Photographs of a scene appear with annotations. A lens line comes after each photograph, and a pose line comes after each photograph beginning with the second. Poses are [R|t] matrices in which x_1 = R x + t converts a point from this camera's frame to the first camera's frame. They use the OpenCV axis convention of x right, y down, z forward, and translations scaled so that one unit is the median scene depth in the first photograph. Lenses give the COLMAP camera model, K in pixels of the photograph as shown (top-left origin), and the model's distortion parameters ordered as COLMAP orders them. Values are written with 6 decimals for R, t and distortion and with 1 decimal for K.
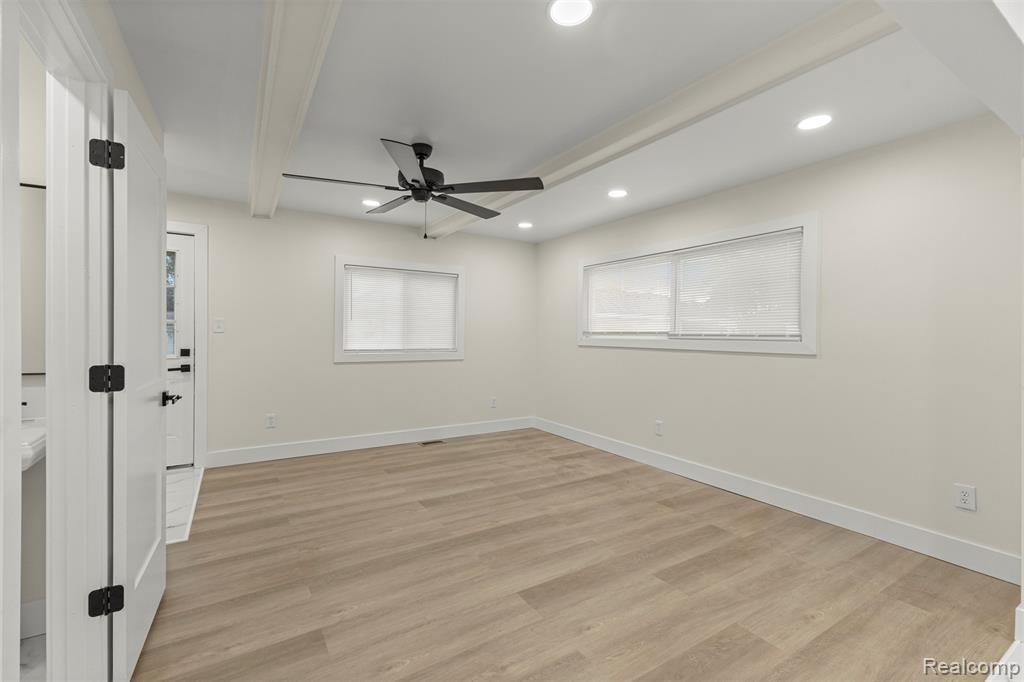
lens RADIAL K [[444.3, 0, 516.5], [0, 444.3, 333.6], [0, 0, 1]] dist [0.004411, -0.004591]
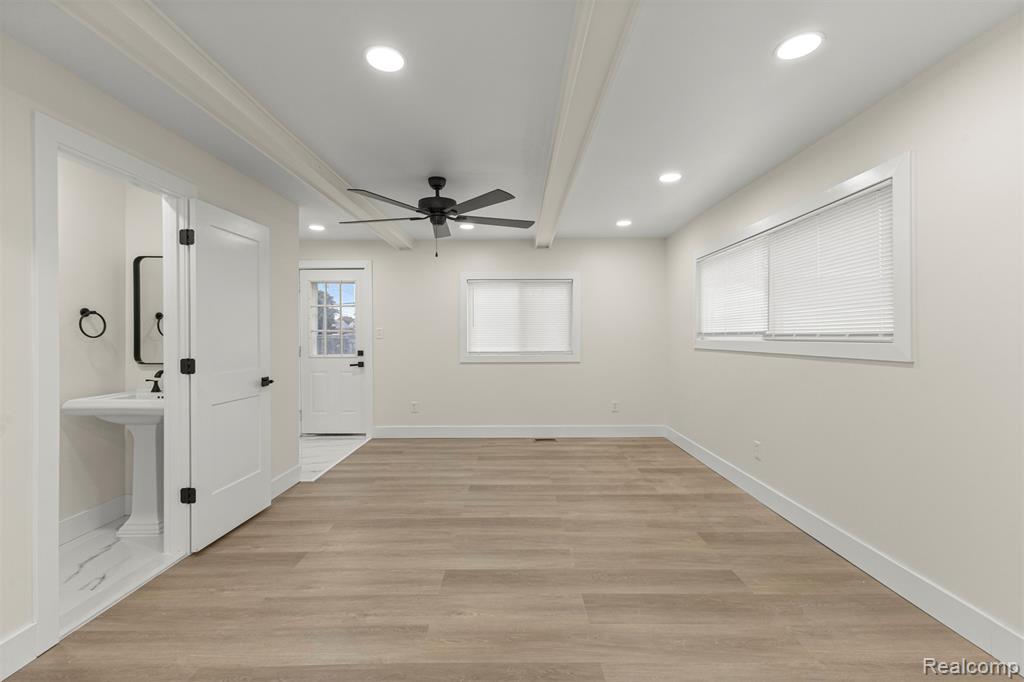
lens RADIAL K [[444.3, 0, 516.5], [0, 444.3, 333.6], [0, 0, 1]] dist [0.004411, -0.004591]
pose [[0.846704, -0.016573, -0.531806, 0.433486], [0.012872, 0.999860, -0.010666, 0.002972], [0.531908, 0.002185, 0.846799, 0.086124]]
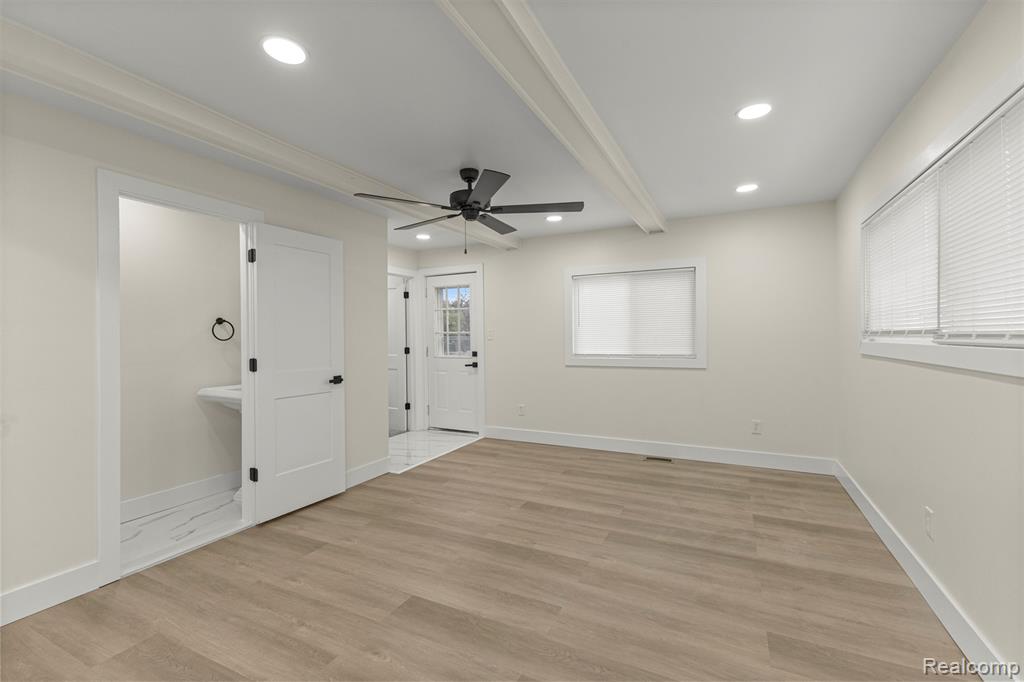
lens RADIAL K [[440.5, 0, 513.9], [0, 440.5, 334.3], [0, 0, 1]] dist [0.002284, 0.000111]
pose [[0.518274, -0.020253, -0.854974, 0.572824], [0.014717, 0.999783, -0.014761, 0.002461], [0.855088, -0.004933, 0.518460, 0.390957]]
